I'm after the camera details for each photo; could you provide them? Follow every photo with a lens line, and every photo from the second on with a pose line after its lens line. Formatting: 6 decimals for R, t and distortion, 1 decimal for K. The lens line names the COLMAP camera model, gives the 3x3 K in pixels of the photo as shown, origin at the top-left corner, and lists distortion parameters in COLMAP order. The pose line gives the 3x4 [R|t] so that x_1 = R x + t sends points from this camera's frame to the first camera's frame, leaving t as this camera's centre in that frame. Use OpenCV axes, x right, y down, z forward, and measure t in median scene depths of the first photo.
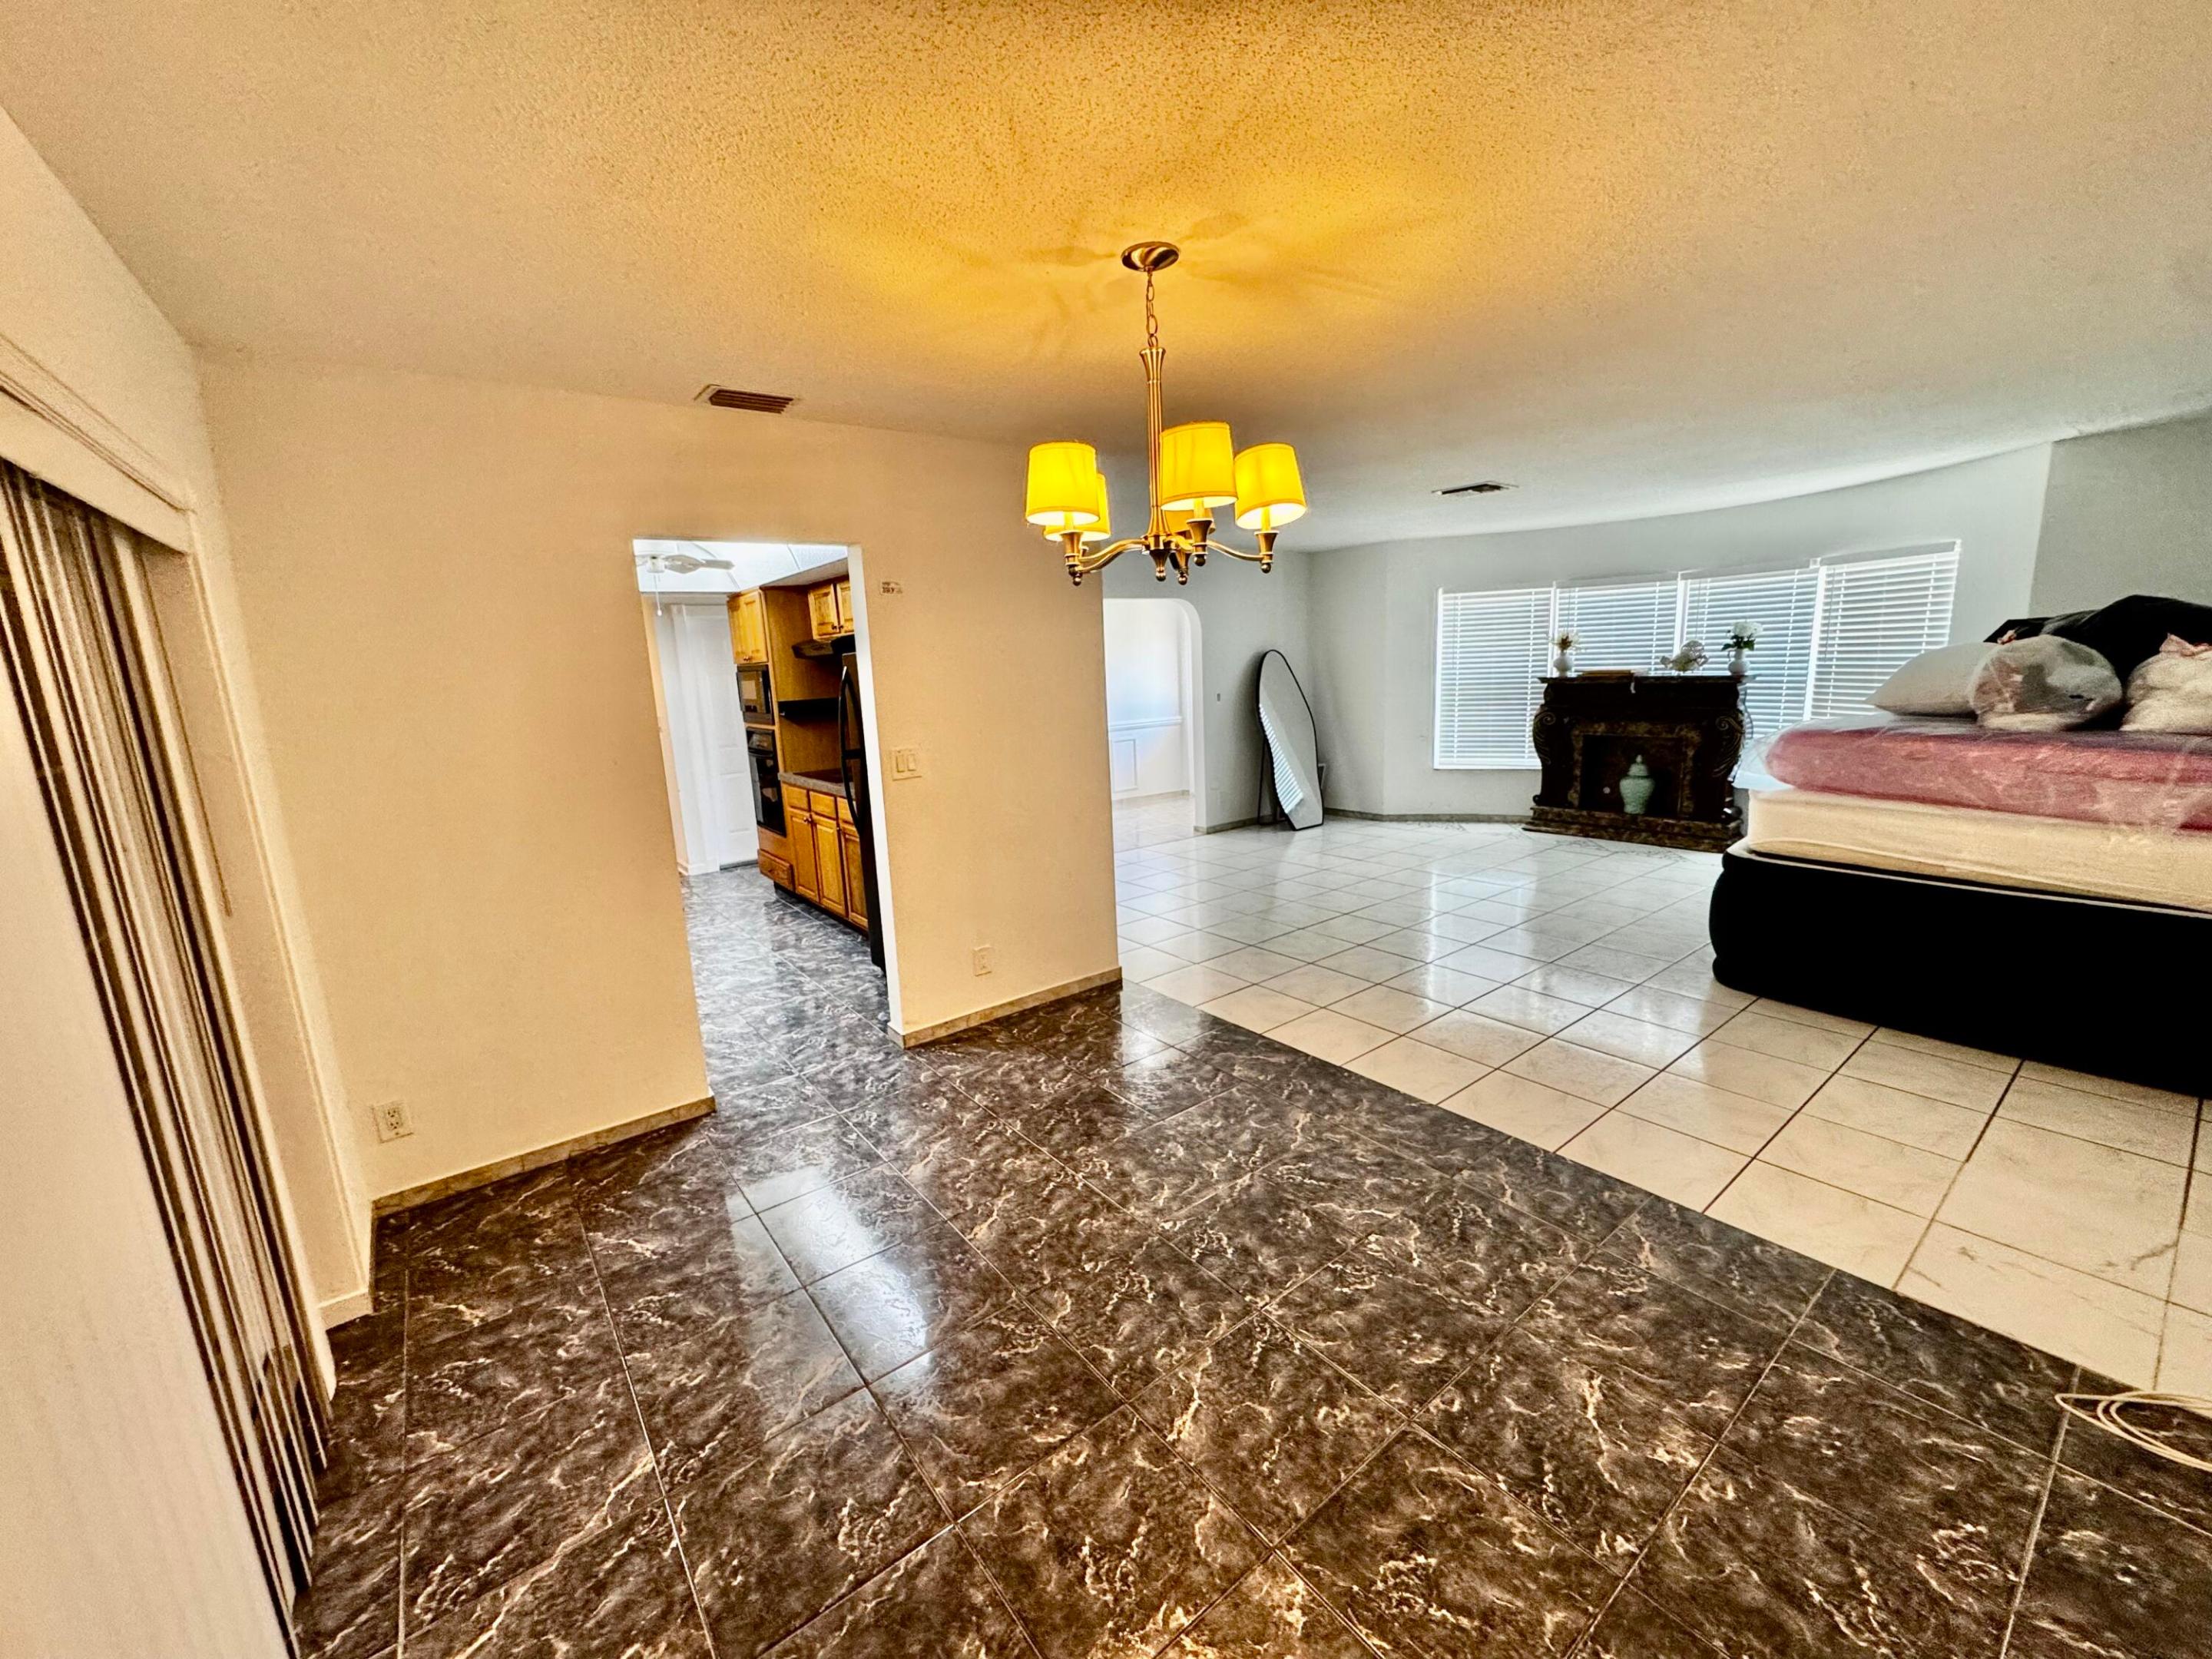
lens RADIAL K [[886.9, 0, 1104.9], [0, 886.9, 831.4], [0, 0, 1]] dist [-0.003472, 0.000408]
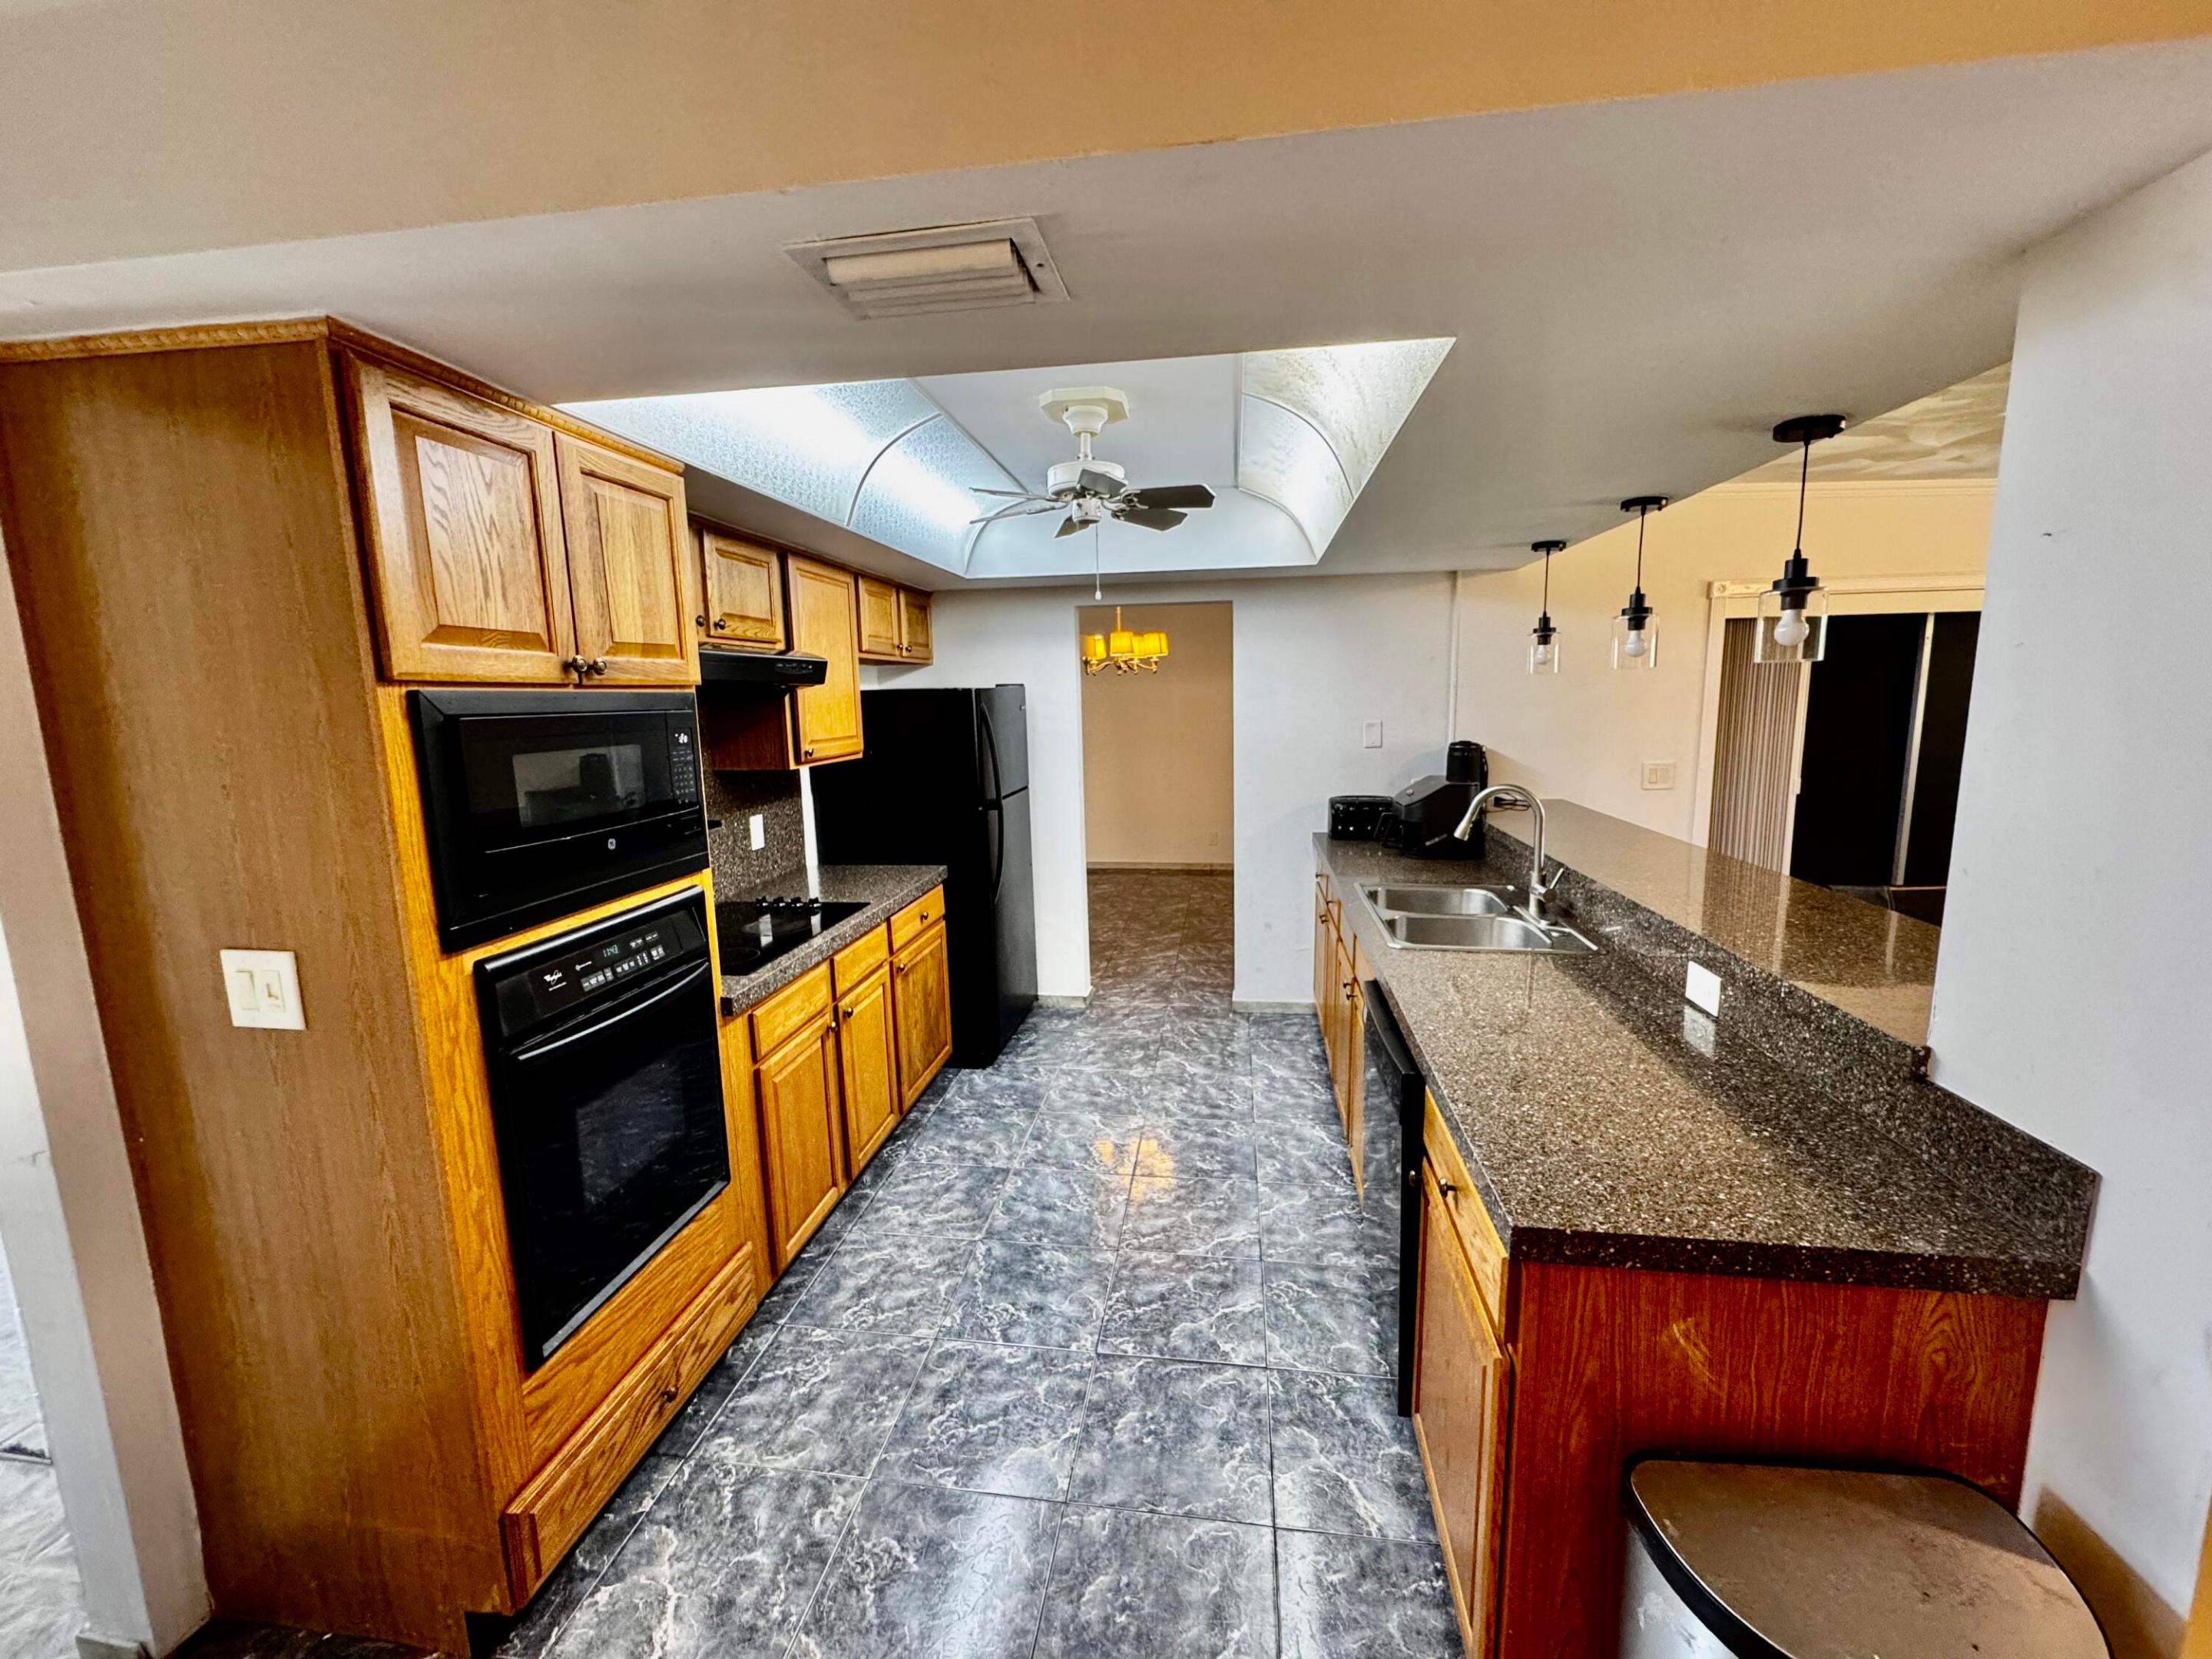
lens RADIAL K [[891.9, 0, 1105.8], [0, 891.9, 830.1], [0, 0, 1]] dist [-0.000152, -0.000138]
pose [[-0.697454, -0.045791, 0.715165, -1.292048], [0.192905, 0.949124, 0.248899, -0.337112], [-0.690178, 0.311555, -0.653137, 1.972588]]
